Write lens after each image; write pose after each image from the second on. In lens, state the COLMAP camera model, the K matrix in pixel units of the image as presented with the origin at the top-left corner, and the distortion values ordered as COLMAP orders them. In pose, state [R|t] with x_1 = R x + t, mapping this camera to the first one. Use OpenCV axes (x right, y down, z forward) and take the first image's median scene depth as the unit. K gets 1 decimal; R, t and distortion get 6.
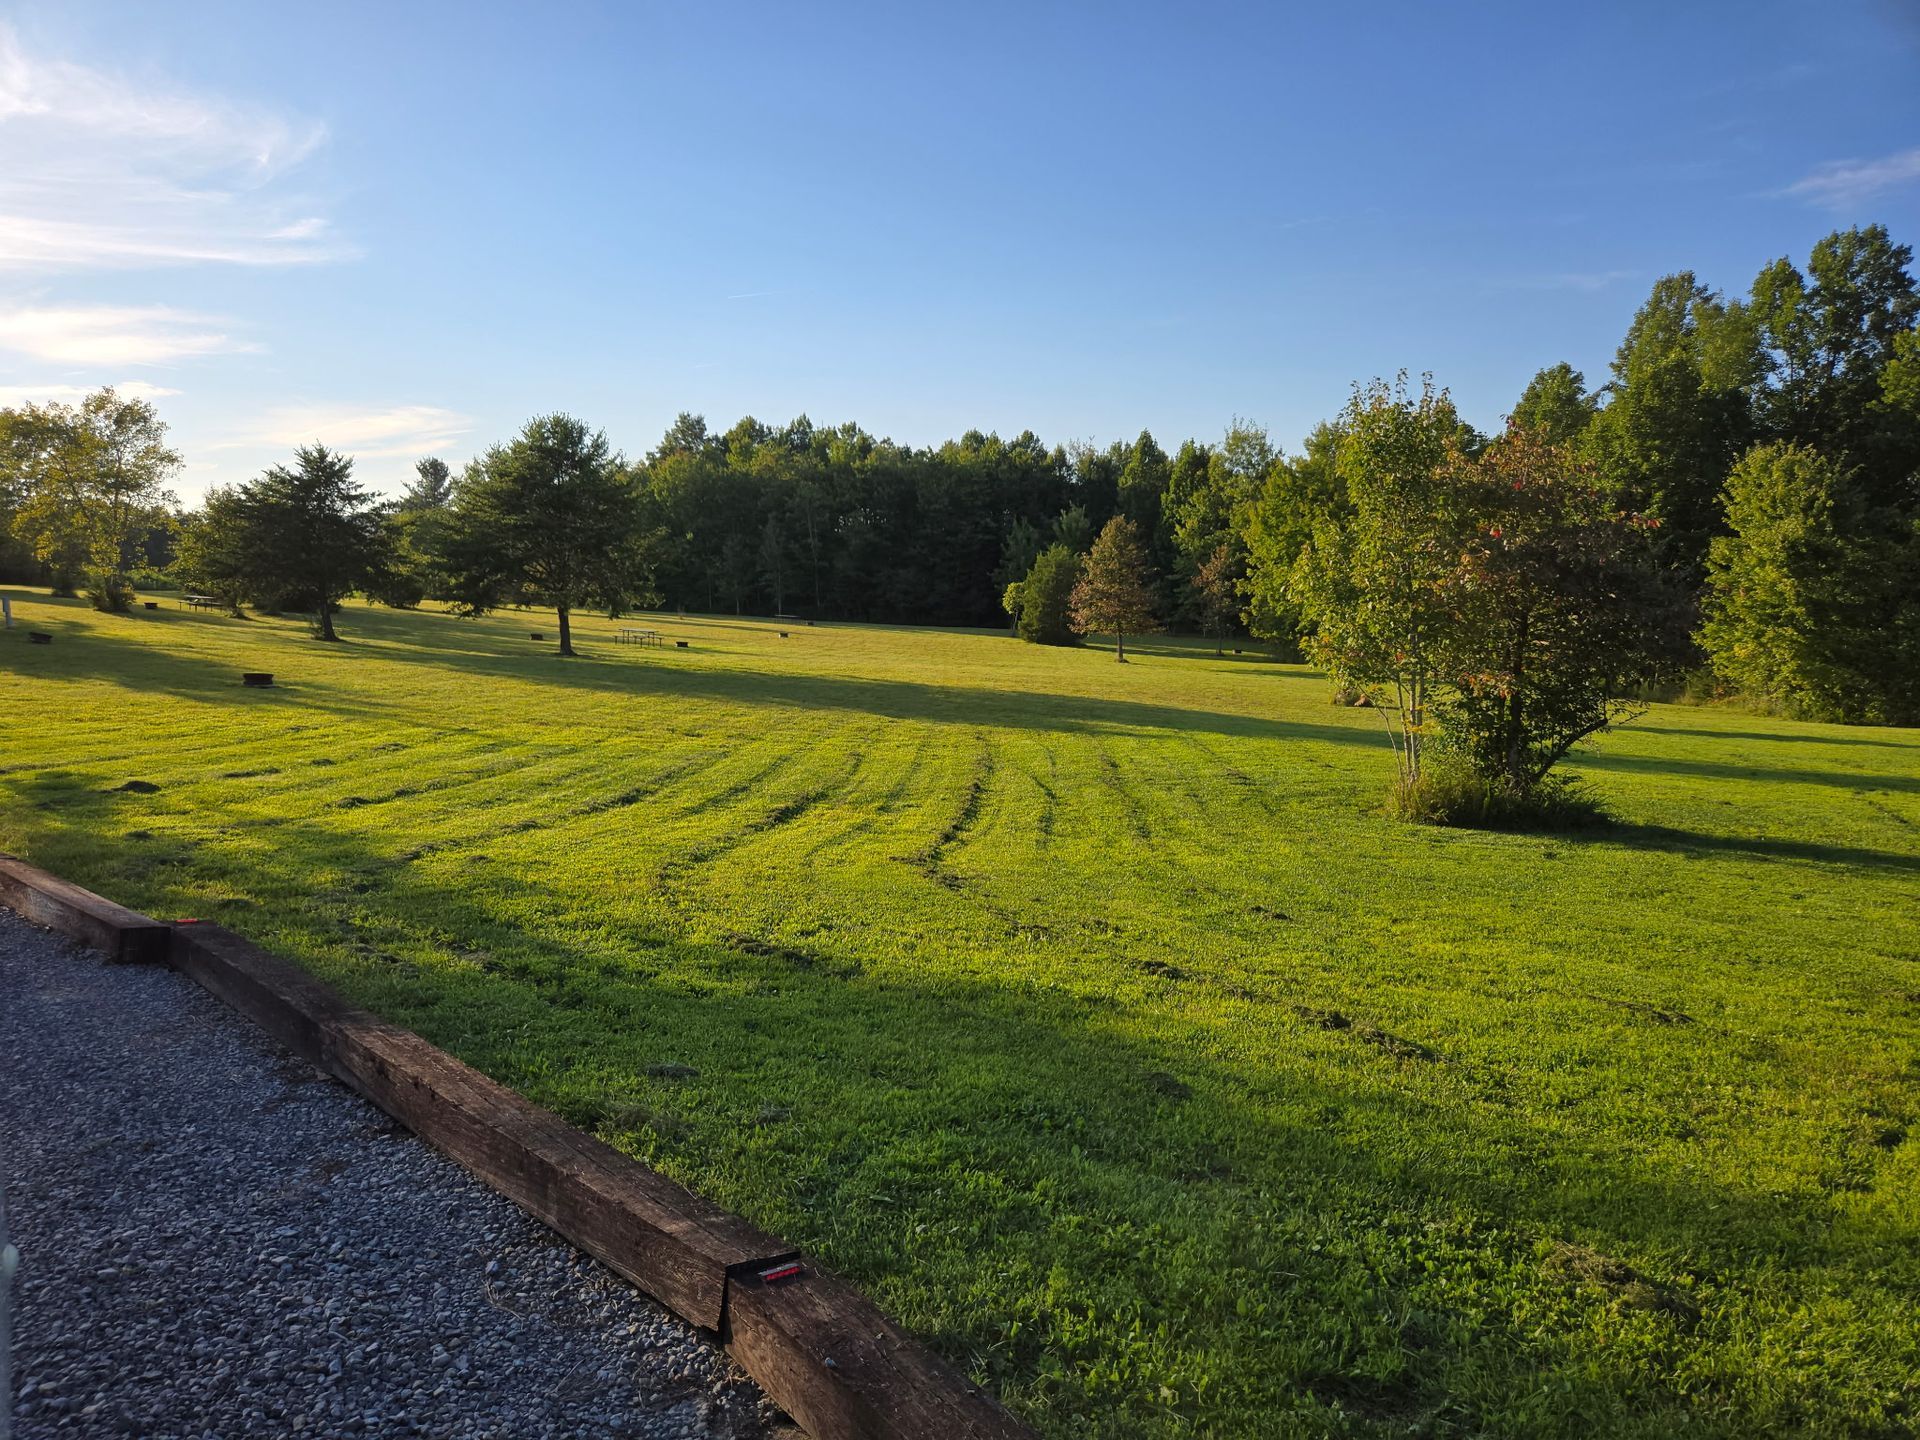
lens RADIAL K [[1342.3, 0, 960.0], [0, 1342.3, 720.0], [0, 0, 1]] dist [0.051510, -0.003754]
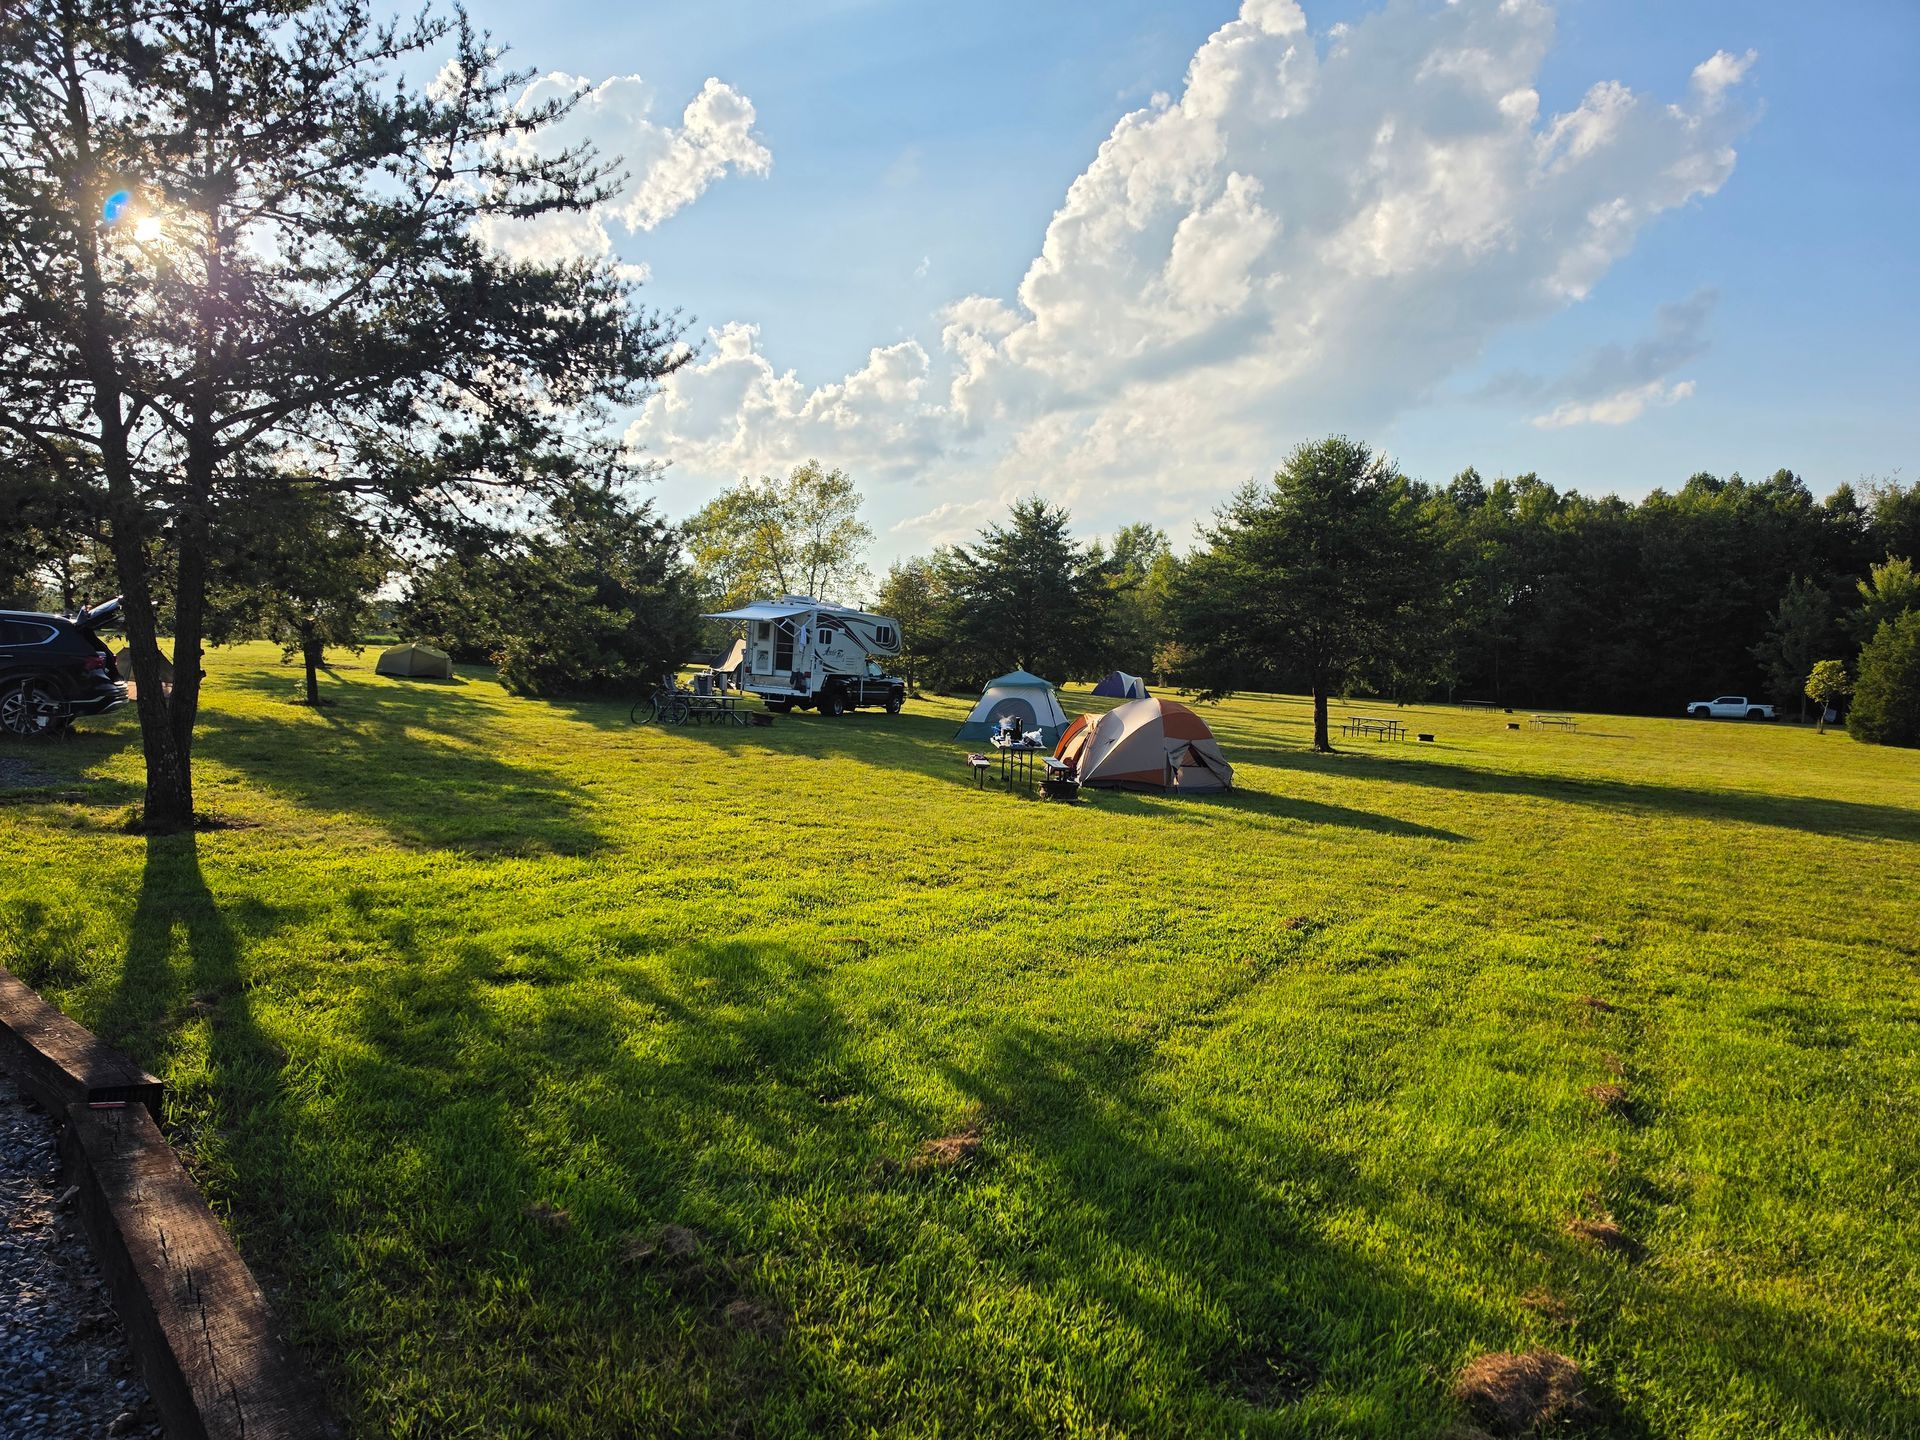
lens RADIAL K [[1433.7, 0, 958.7], [0, 1433.7, 726.7], [0, 0, 1]] dist [0.070247, -0.084324]
pose [[0.916041, 0.017887, -0.400686, -0.115688], [-0.042020, 0.997787, -0.051522, -0.007905], [0.398878, 0.064033, 0.914766, 0.125433]]
